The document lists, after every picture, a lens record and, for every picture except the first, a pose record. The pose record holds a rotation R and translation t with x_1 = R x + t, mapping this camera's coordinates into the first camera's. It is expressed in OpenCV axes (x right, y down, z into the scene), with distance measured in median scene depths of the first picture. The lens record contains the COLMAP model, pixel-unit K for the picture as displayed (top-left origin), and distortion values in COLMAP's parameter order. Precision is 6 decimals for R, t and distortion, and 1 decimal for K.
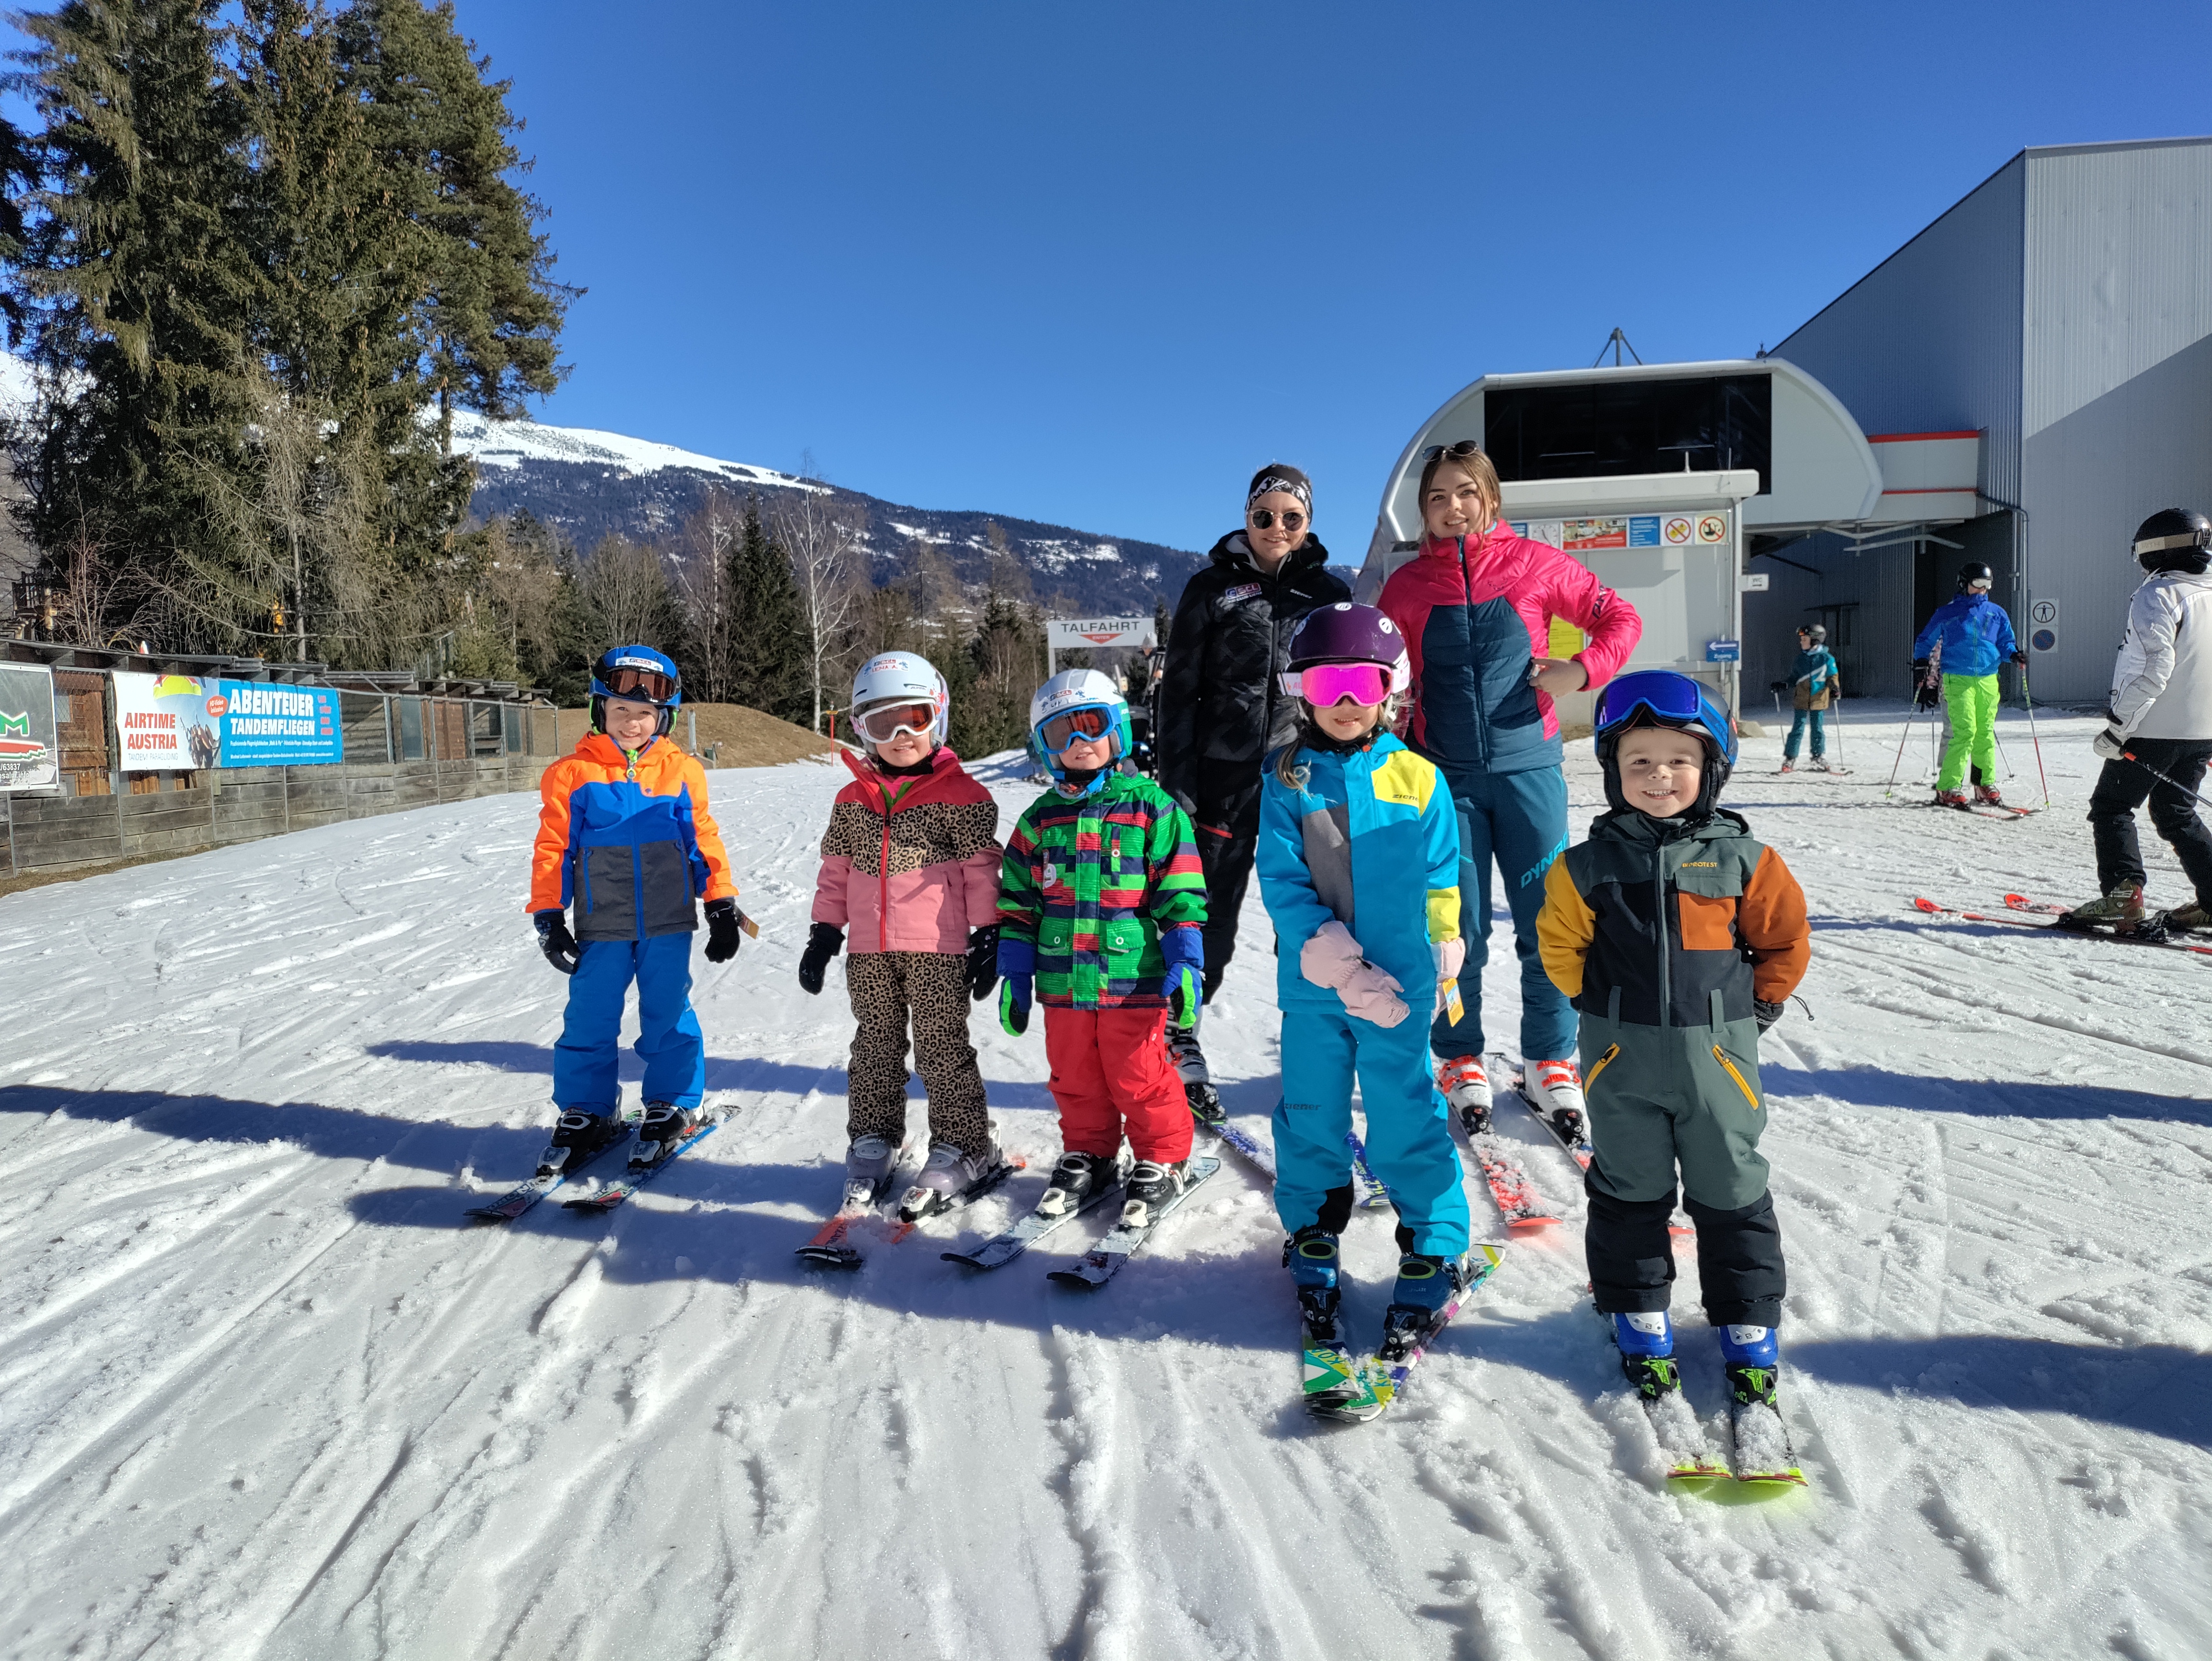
lens RADIAL K [[1574.5, 0, 1115.1], [0, 1574.5, 871.3], [0, 0, 1]] dist [0.025081, -0.063759]
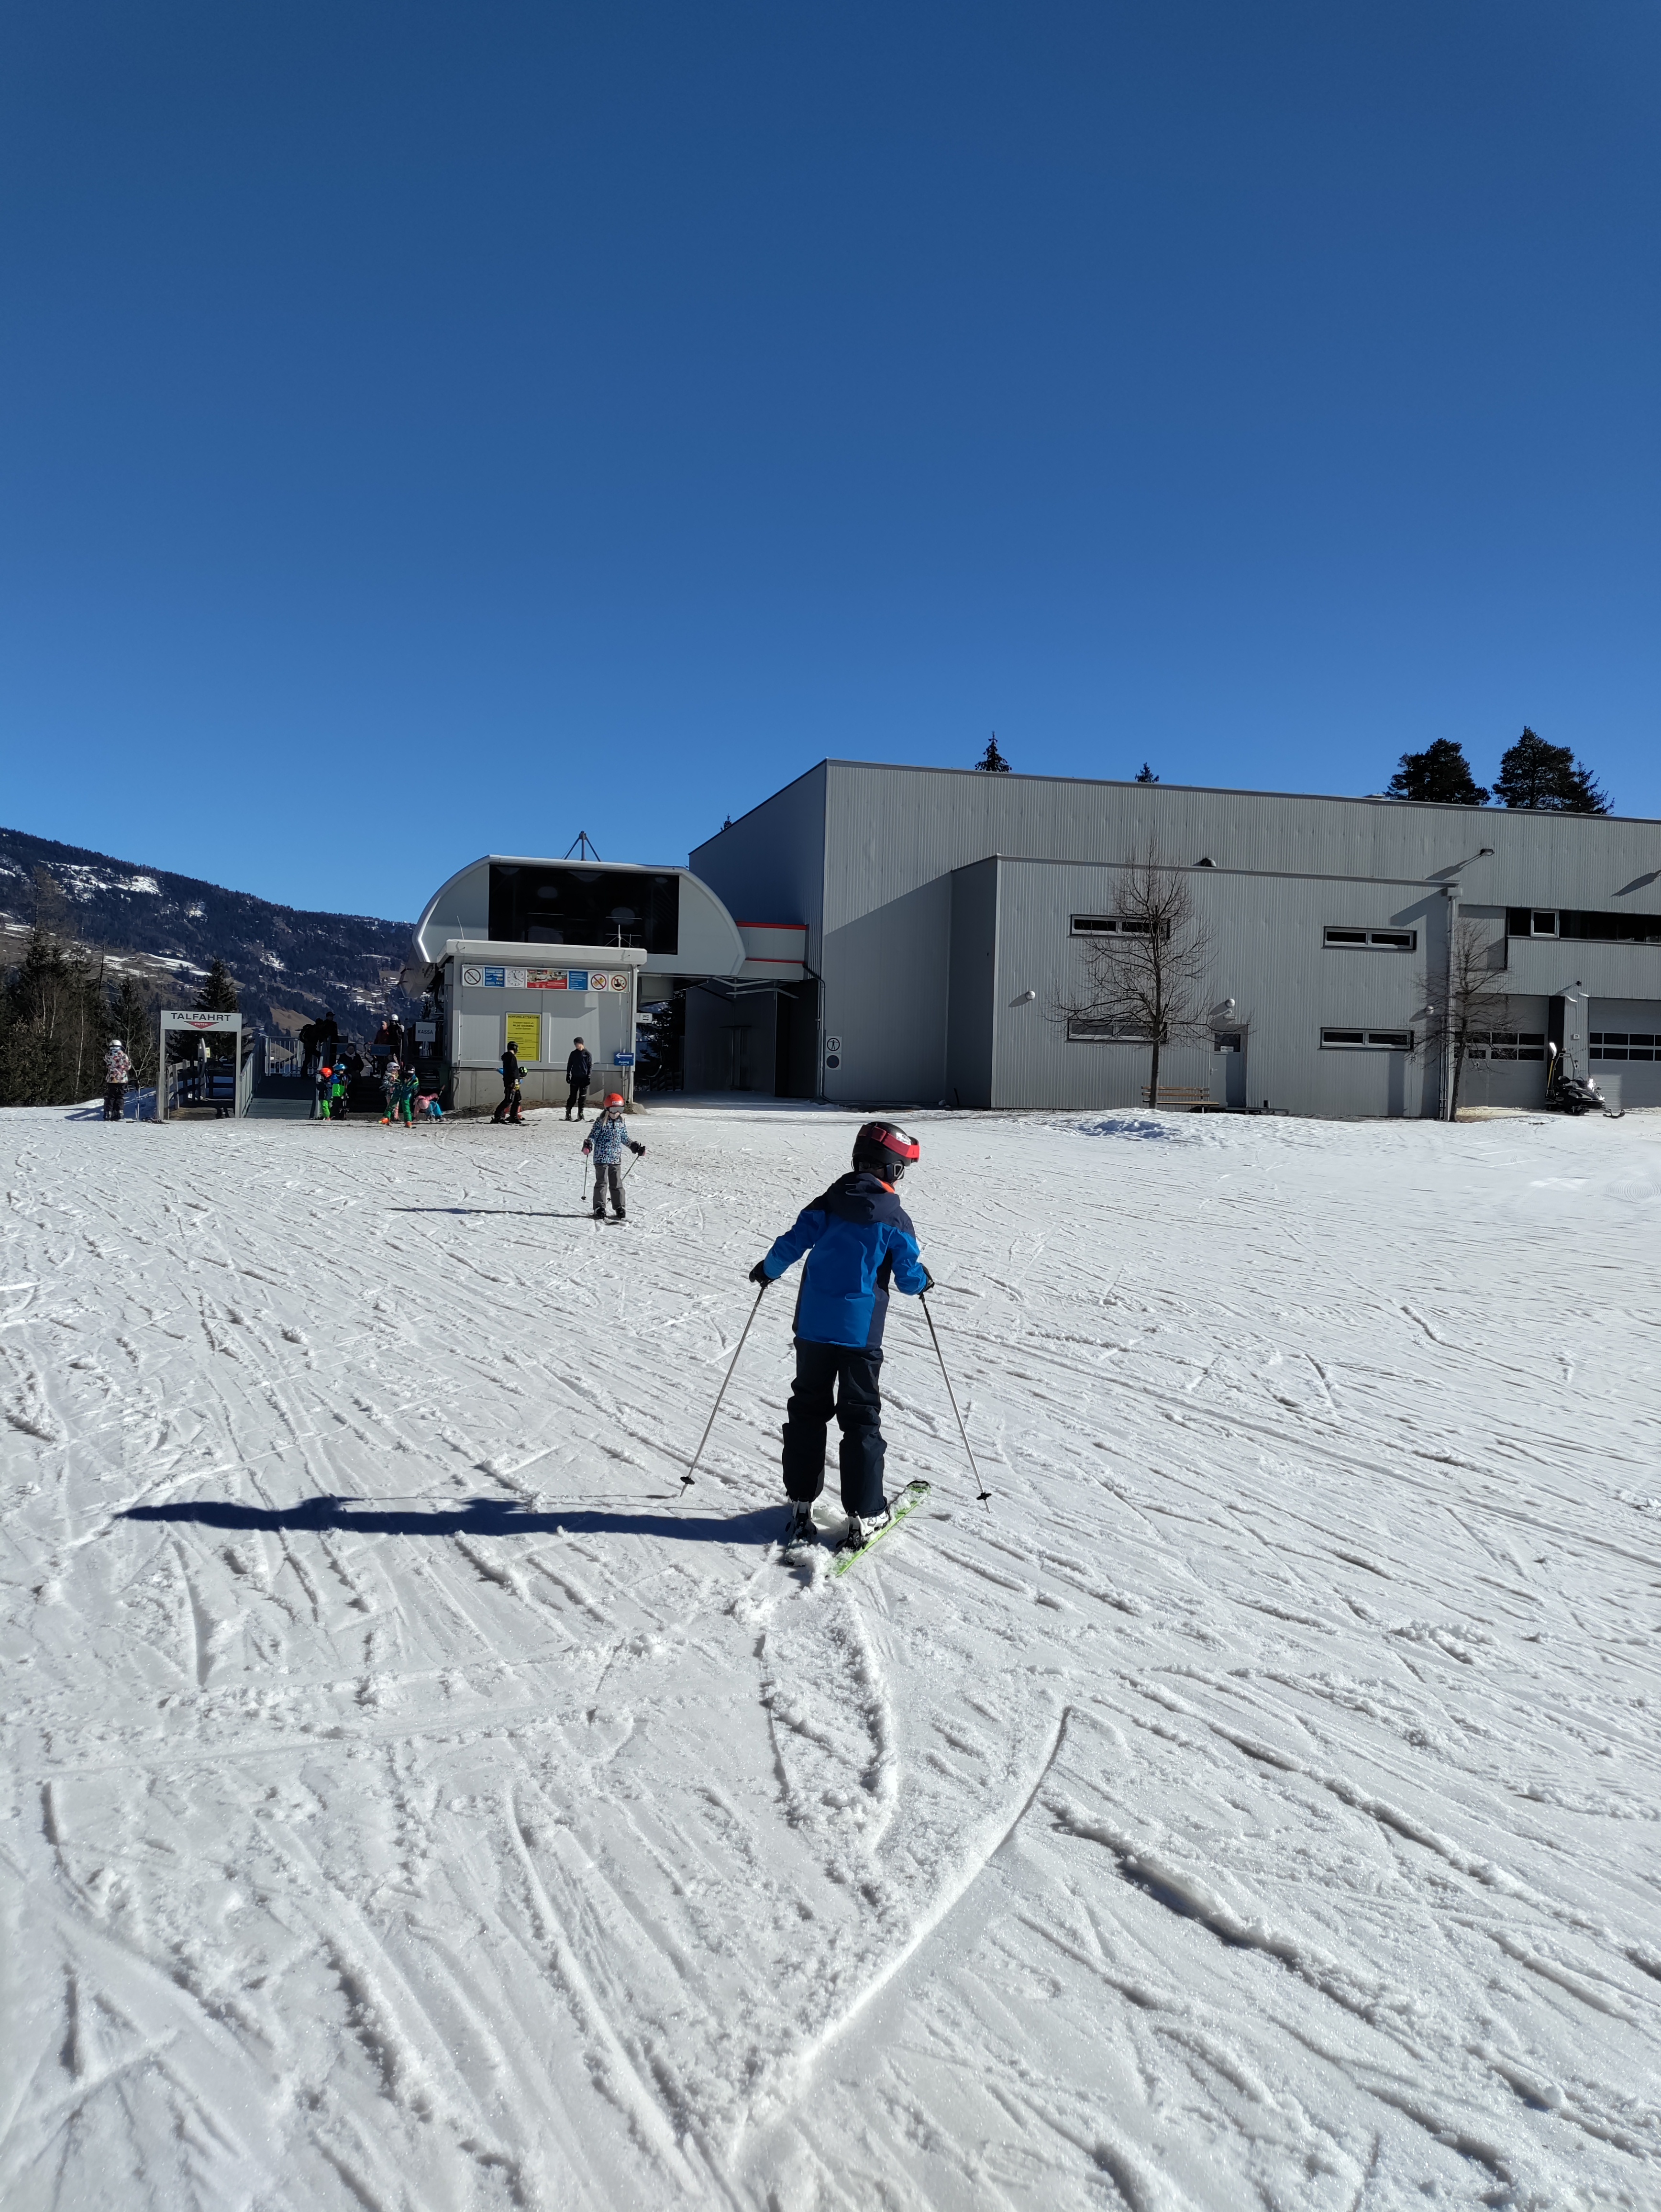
lens RADIAL K [[1603.5, 0, 825.8], [0, 1603.5, 1094.7], [0, 0, 1]] dist [0.099824, -0.143269]
pose [[0.920342, 0.049333, 0.387991, -0.024545], [-0.014721, 0.995680, -0.091680, 0.019024], [-0.390838, 0.078665, 0.917092, -0.254696]]
